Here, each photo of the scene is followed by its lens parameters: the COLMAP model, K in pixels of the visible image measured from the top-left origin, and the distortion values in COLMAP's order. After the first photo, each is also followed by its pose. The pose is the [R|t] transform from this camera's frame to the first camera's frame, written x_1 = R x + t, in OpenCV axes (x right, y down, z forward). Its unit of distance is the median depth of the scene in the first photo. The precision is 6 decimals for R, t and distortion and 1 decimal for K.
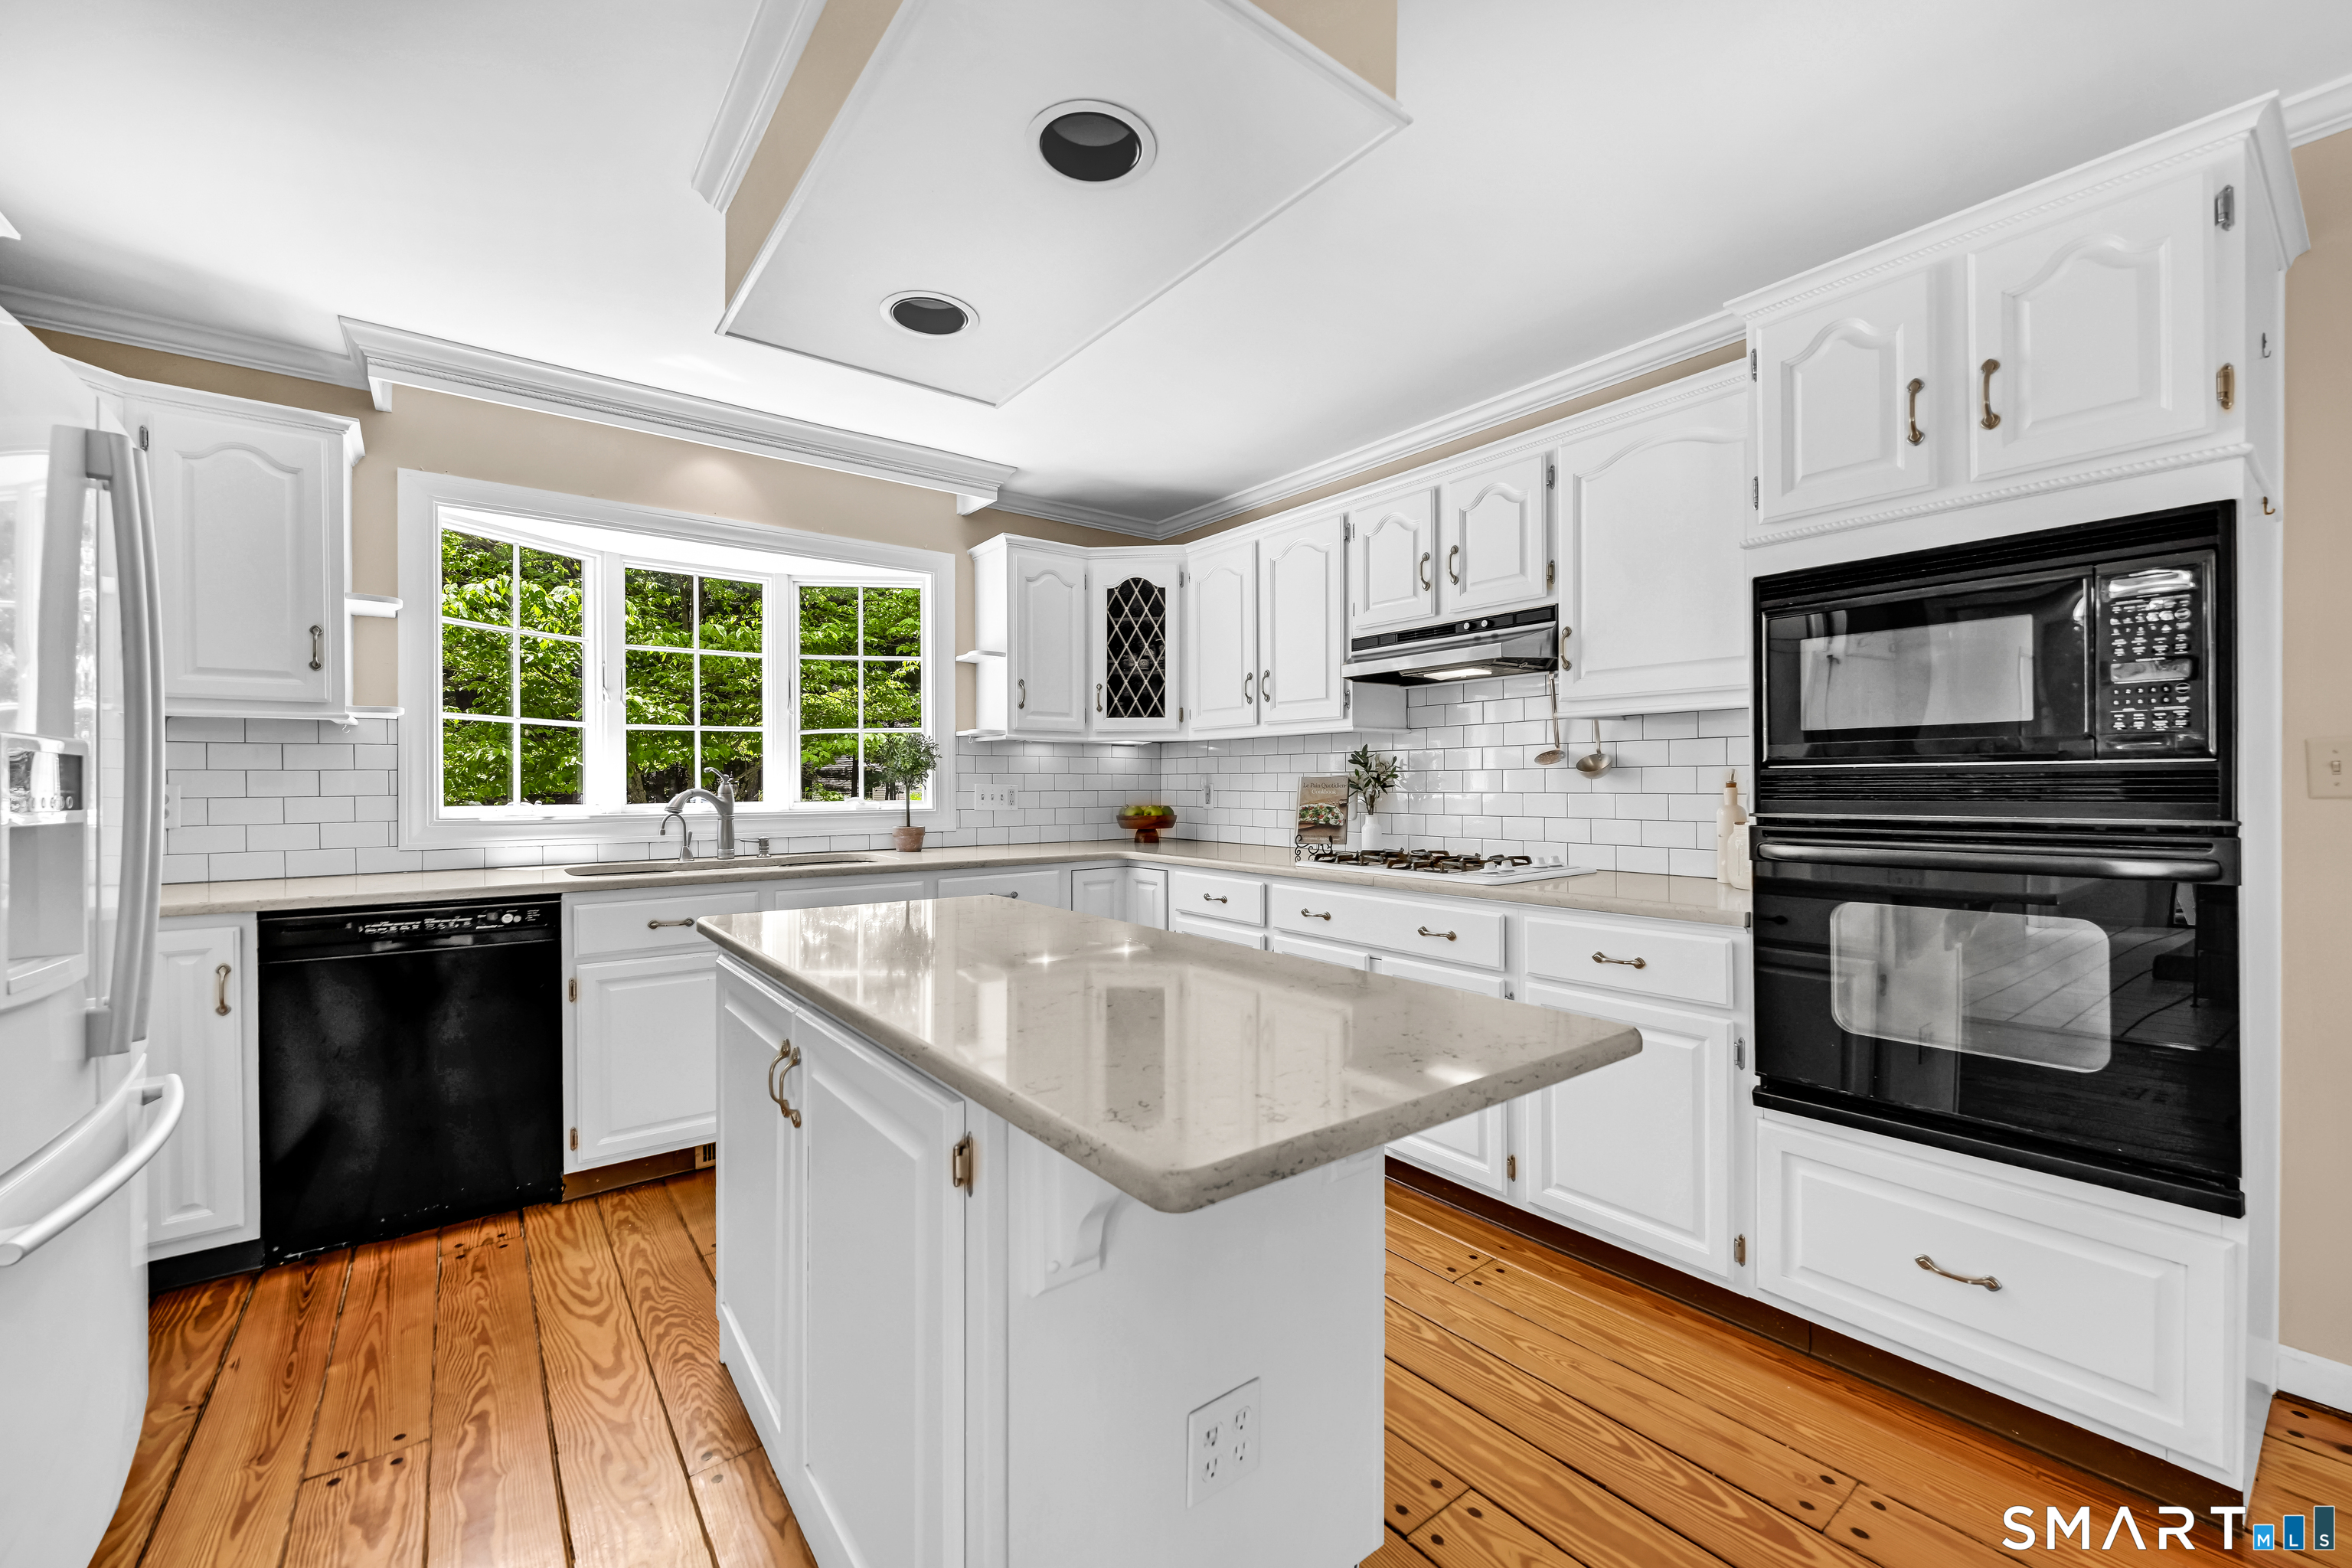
lens RADIAL K [[949.6, 0, 1185.3], [0, 949.6, 781.3], [0, 0, 1]] dist [-0.000885, 0.000100]
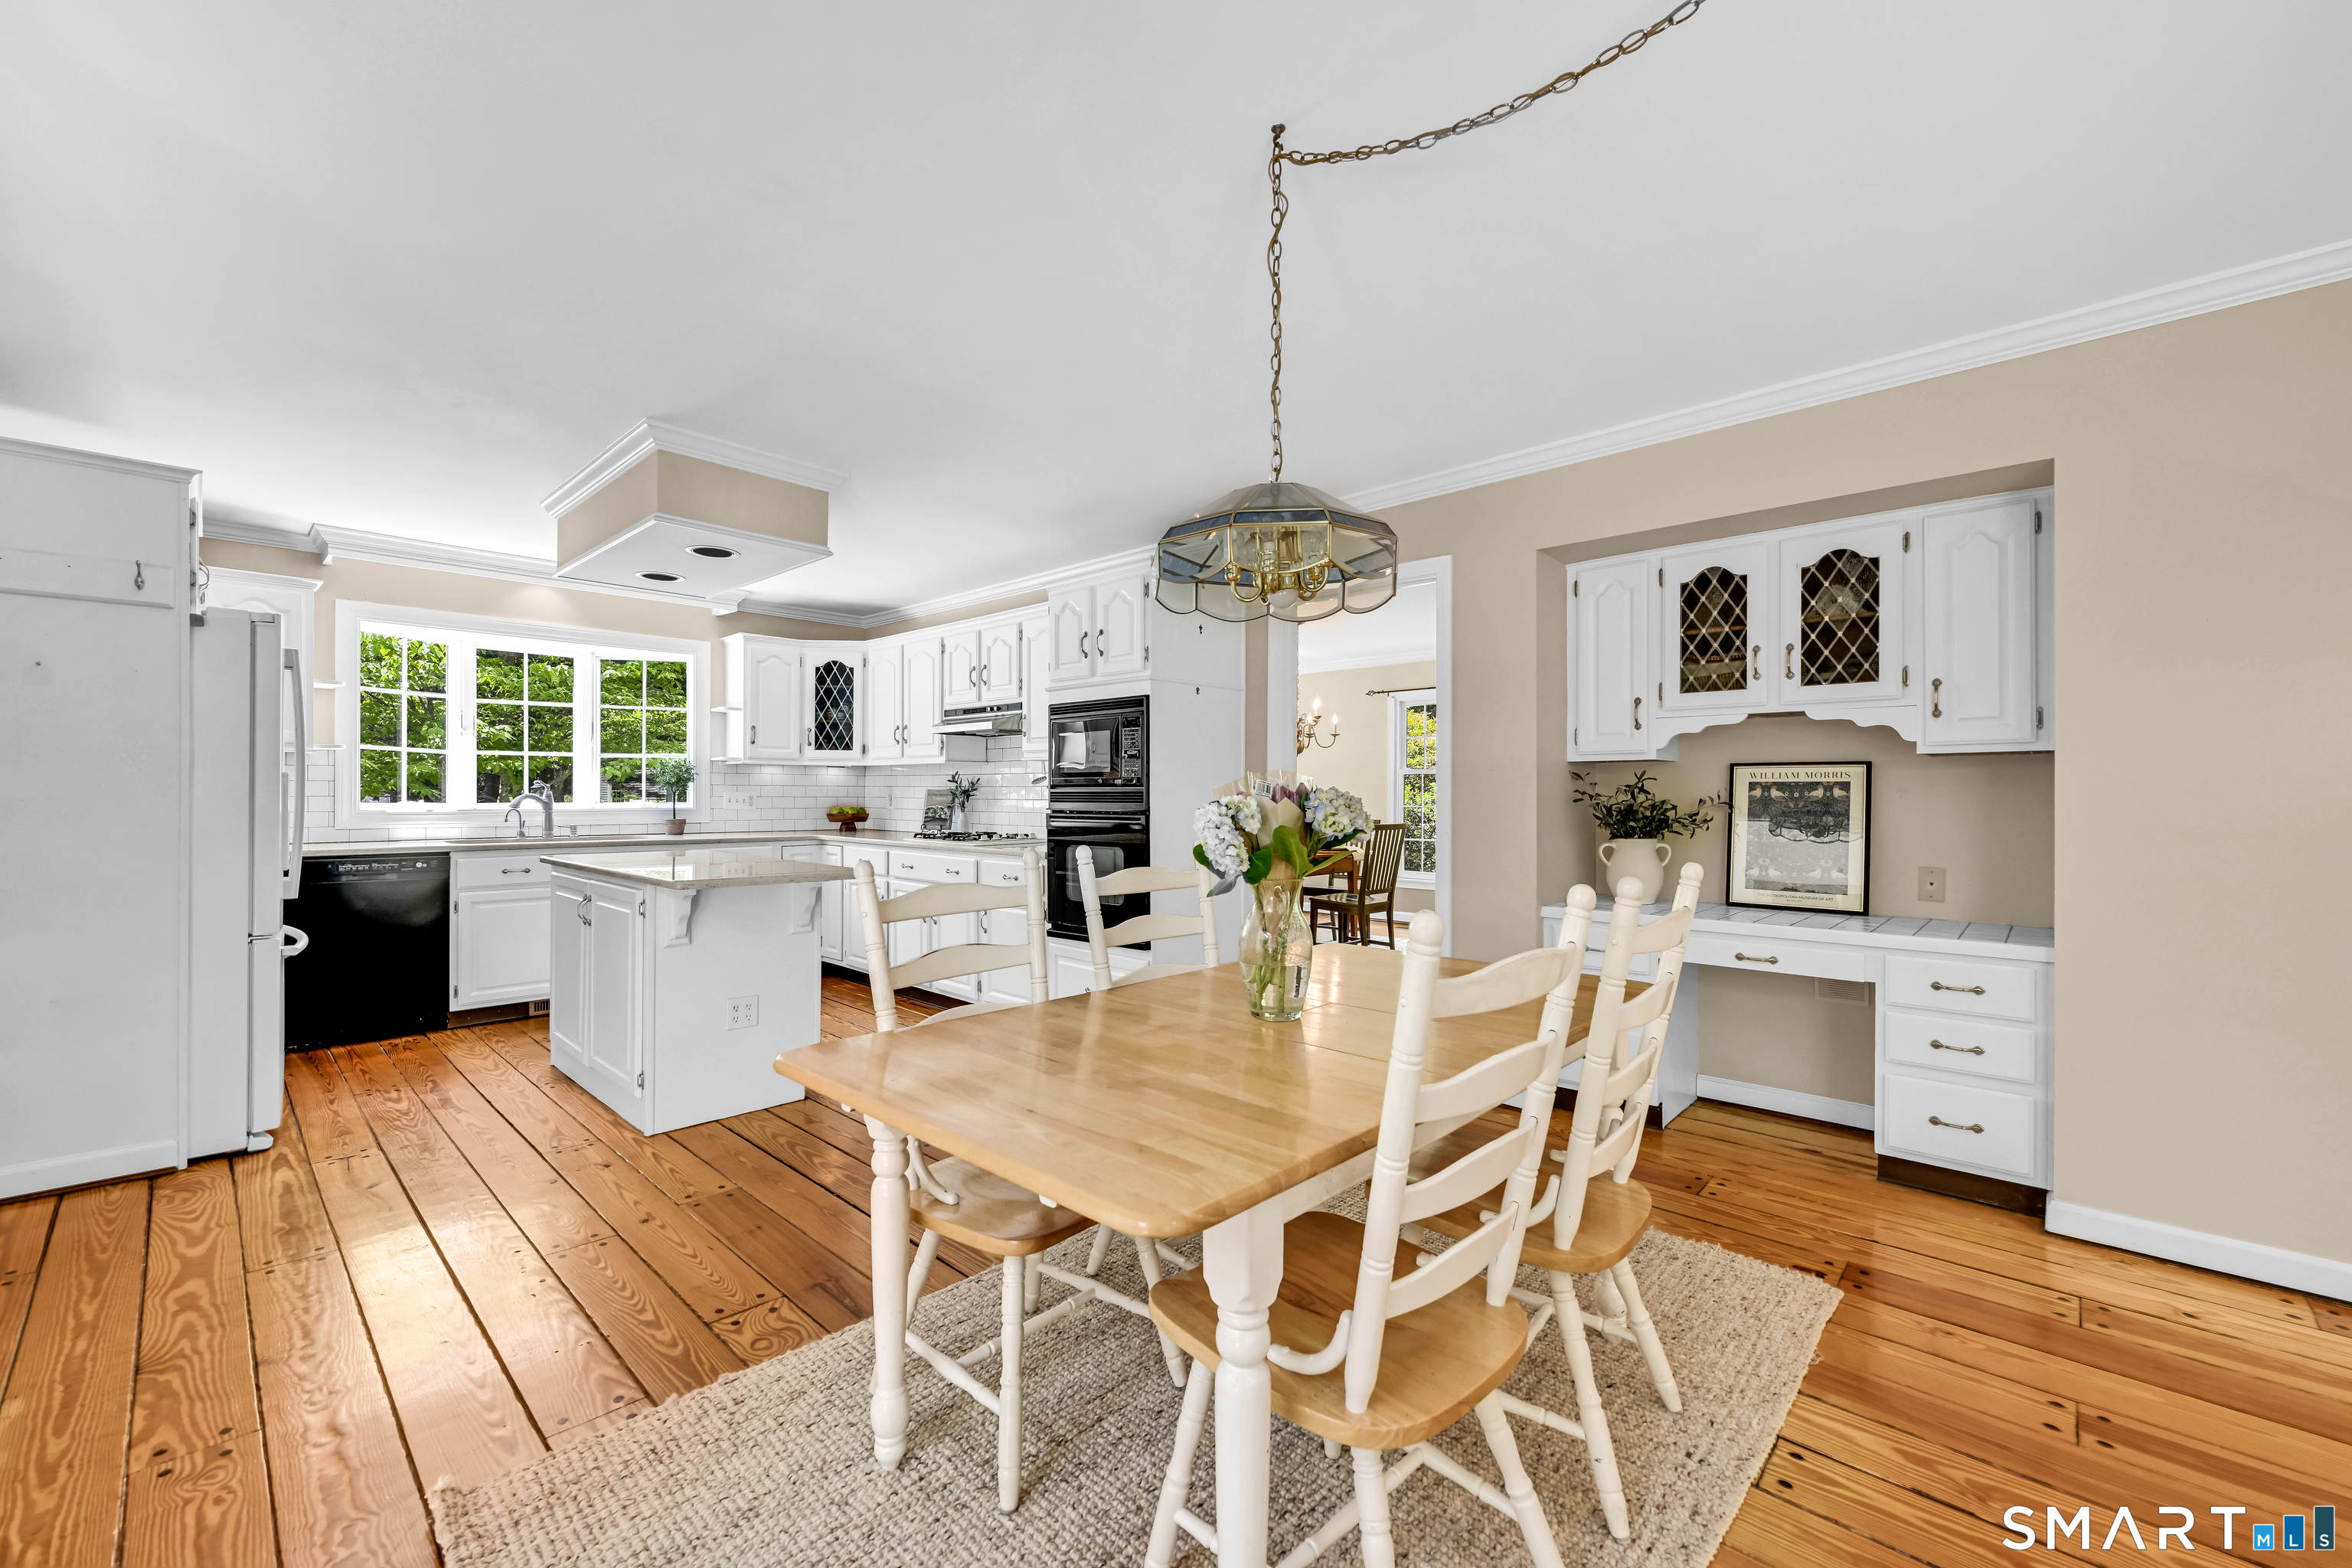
lens RADIAL K [[977.0, 0, 1175.7], [0, 977.0, 790.7], [0, 0, 1]] dist [0.022351, -0.000033]
pose [[0.990392, 0.008810, 0.138008, 0.316921], [-0.008699, 0.999961, -0.001405, -0.003716], [-0.138015, 0.000191, 0.990430, -0.751623]]
